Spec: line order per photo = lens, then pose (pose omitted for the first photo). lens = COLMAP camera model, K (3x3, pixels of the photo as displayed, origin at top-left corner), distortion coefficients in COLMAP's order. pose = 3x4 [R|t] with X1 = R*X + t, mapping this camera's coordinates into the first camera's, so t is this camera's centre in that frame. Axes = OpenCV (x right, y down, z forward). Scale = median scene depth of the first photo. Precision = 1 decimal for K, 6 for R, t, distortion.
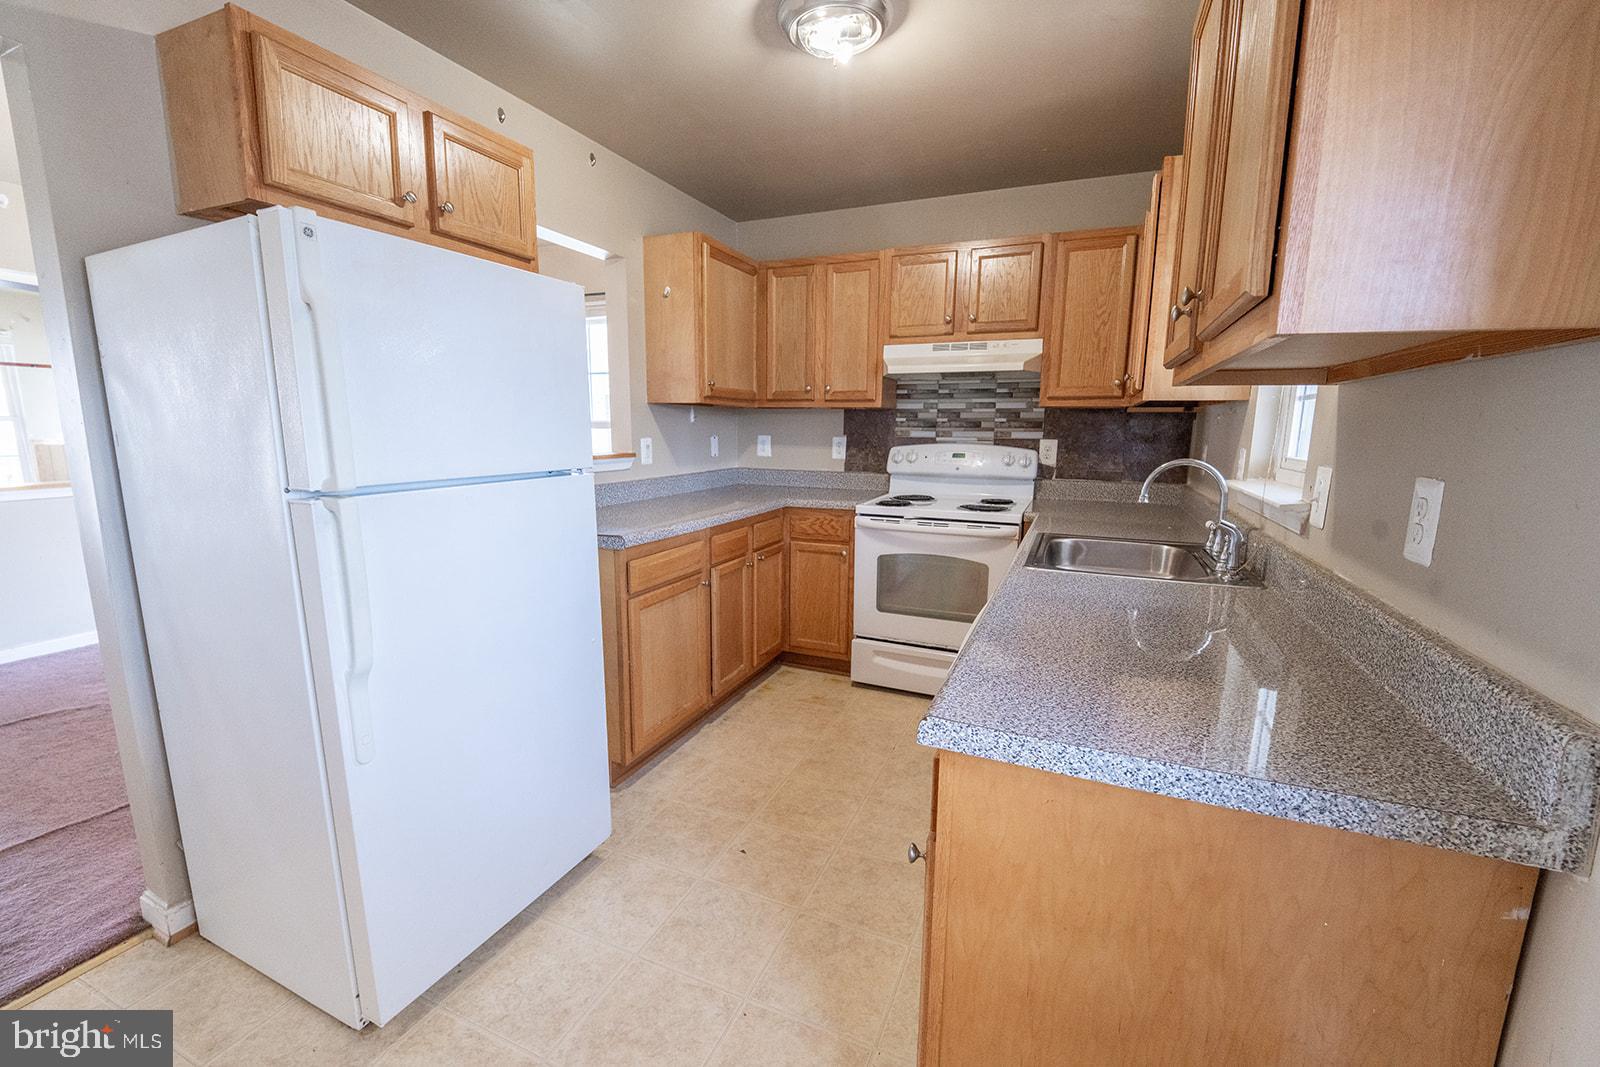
lens RADIAL K [[649.5, 0, 803.7], [0, 649.5, 537.9], [0, 0, 1]] dist [0.019472, -0.000400]
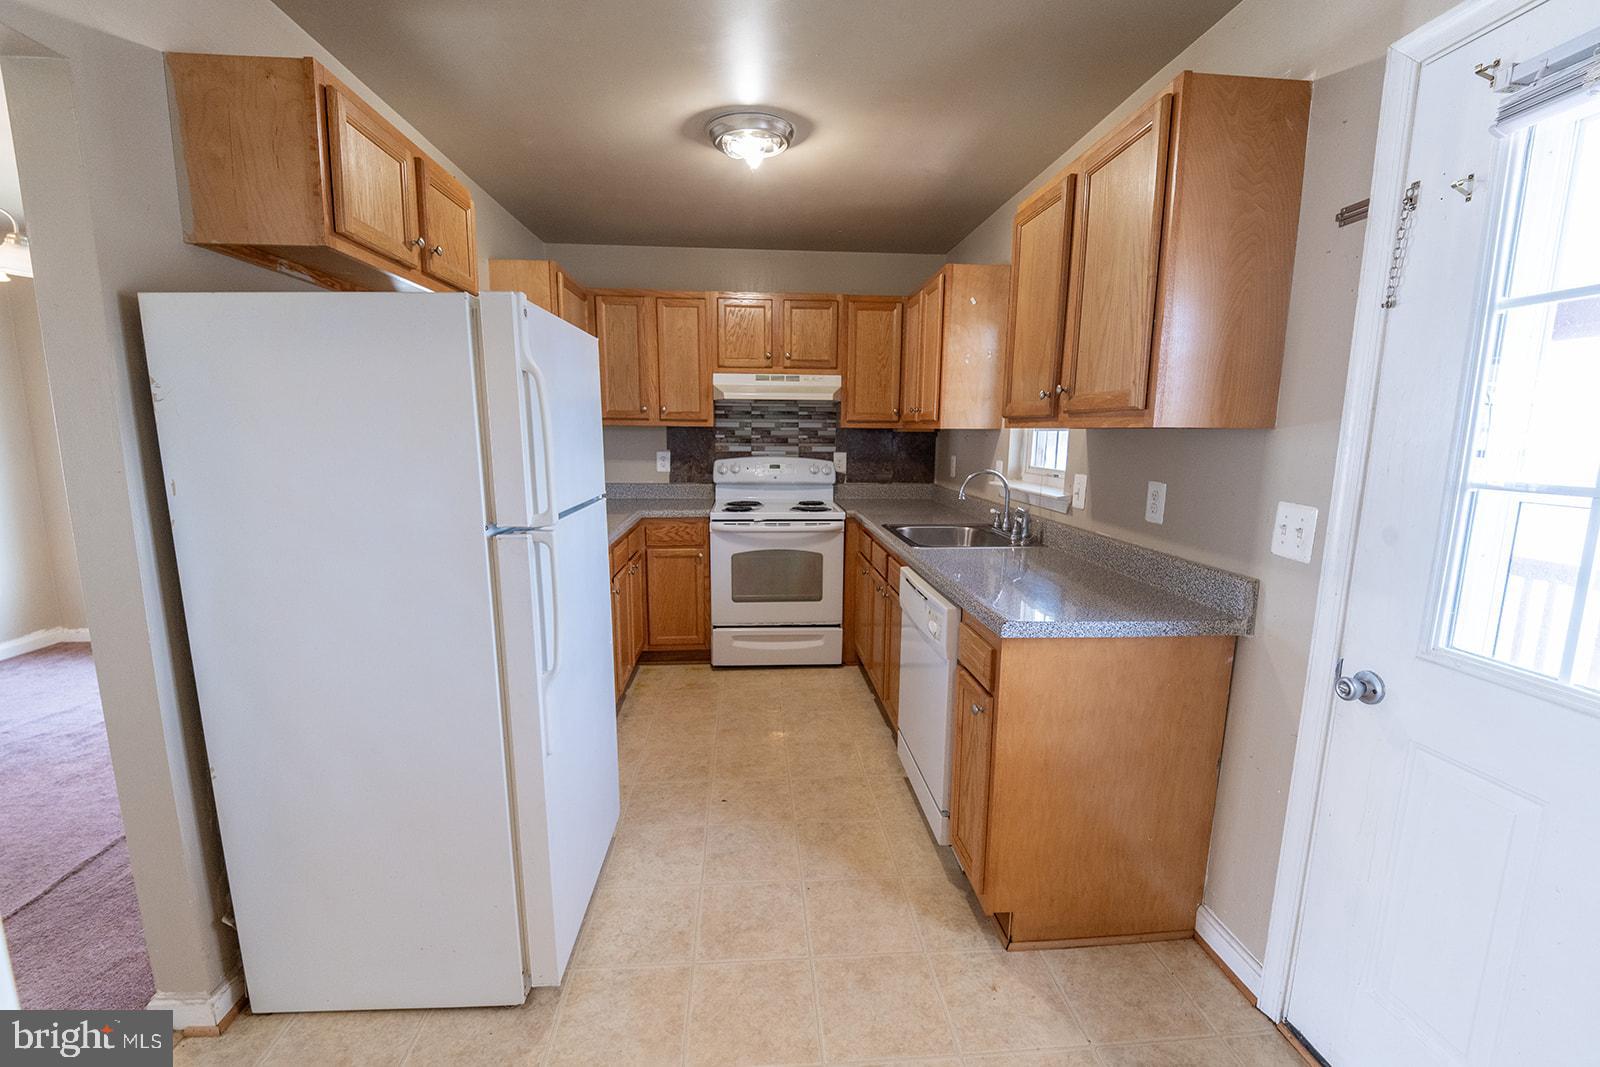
lens RADIAL K [[657.0, 0, 795.9], [0, 657.0, 537.9], [0, 0, 1]] dist [0.053114, -0.000145]
pose [[0.891337, -0.076205, 0.446891, -0.295168], [0.078421, 0.996828, 0.013568, -0.009128], [-0.446508, 0.022952, 0.894485, -0.107914]]
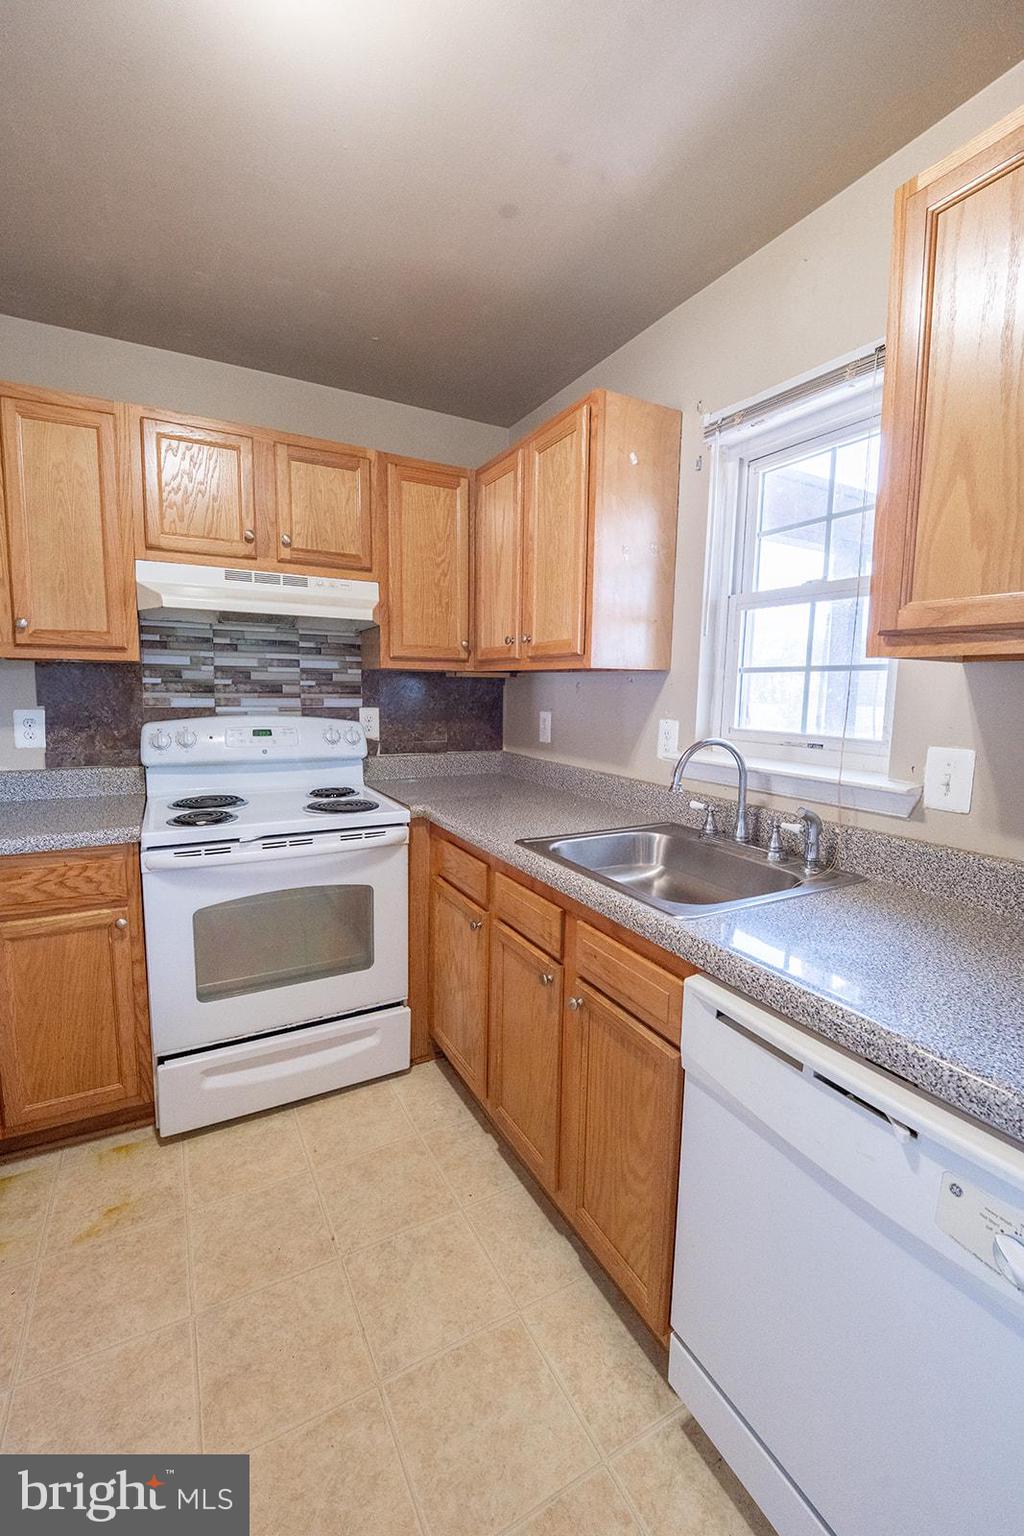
lens RADIAL K [[626.7, 0, 521.7], [0, 626.7, 761.7], [0, 0, 1]] dist [-0.005538, -0.005902]
pose [[0.615220, -0.092305, 0.782933, -0.128126], [0.125406, 0.991935, 0.018403, -0.076913], [-0.778317, 0.086863, 0.621833, 0.383355]]
